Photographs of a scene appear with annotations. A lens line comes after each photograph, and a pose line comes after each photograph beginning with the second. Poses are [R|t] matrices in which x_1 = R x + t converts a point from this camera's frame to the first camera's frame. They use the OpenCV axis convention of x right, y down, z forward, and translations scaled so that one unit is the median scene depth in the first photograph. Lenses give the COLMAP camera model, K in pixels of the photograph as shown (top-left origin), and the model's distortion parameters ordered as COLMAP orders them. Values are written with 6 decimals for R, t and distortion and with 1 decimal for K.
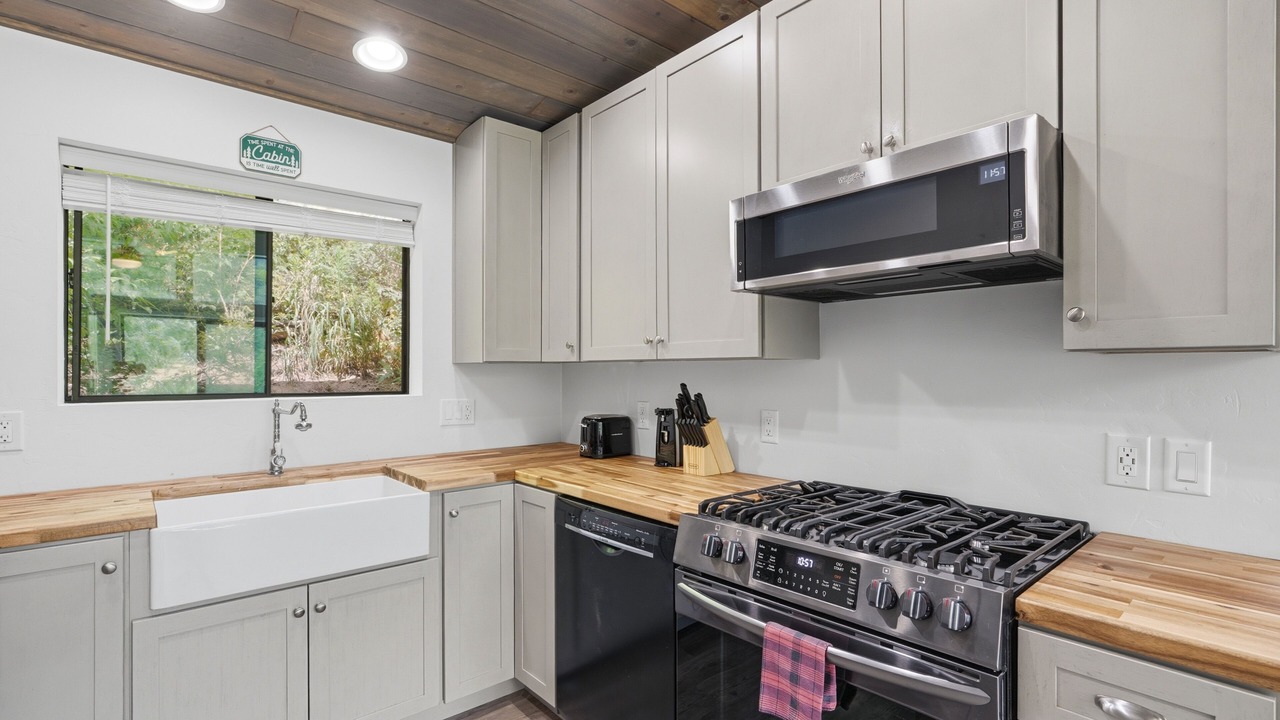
lens RADIAL K [[587.9, 0, 631.1], [0, 587.9, 372.2], [0, 0, 1]] dist [-0.001773, 0.000065]
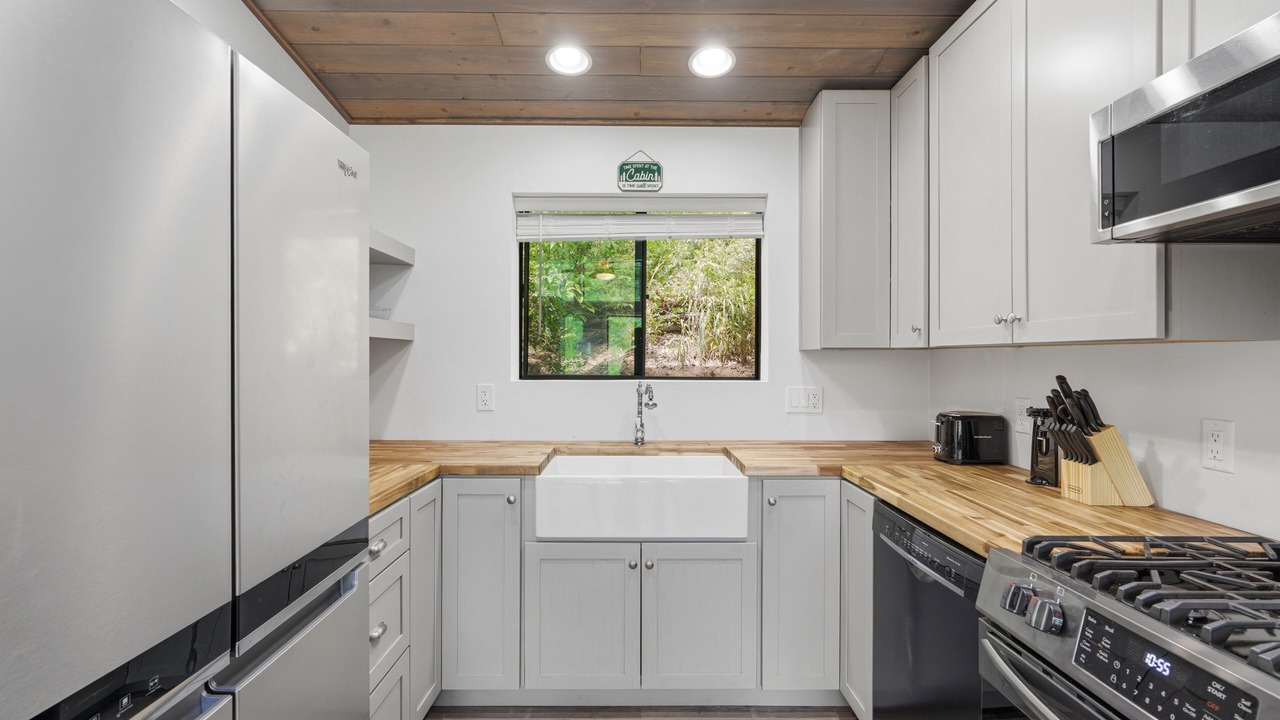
lens RADIAL K [[586.1, 0, 640.0], [0, 586.1, 360.0], [0, 0, 1]] dist [-0.002266, 0.000983]
pose [[0.769283, 0.005706, -0.638883, 0.149623], [-0.005422, 0.999982, 0.002402, 0.000510], [0.638886, 0.001616, 0.769300, 0.092812]]
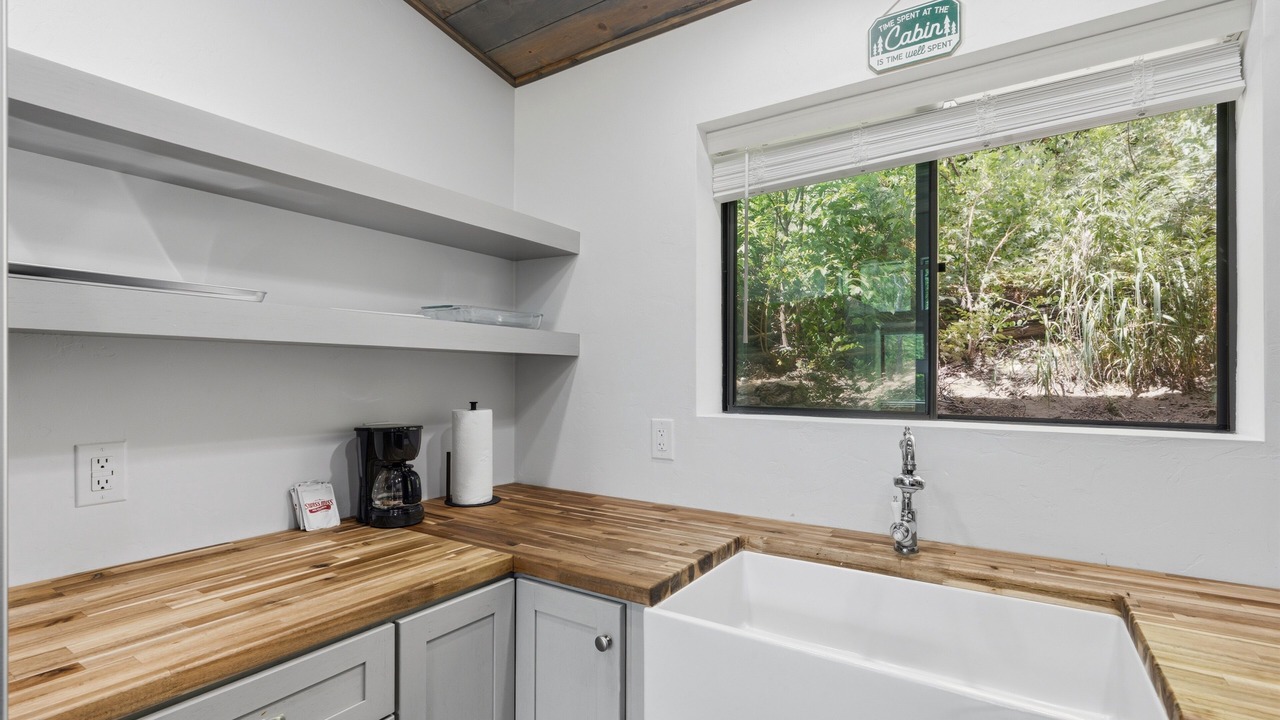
lens RADIAL K [[587.0, 0, 635.6], [0, 587.0, 373.1], [0, 0, 1]] dist [-0.001747, 0.000124]
pose [[0.287707, -0.004473, -0.957708, -0.106862], [-0.005657, 0.999964, -0.006370, -0.004027], [0.957702, 0.007250, 0.287672, 0.559243]]
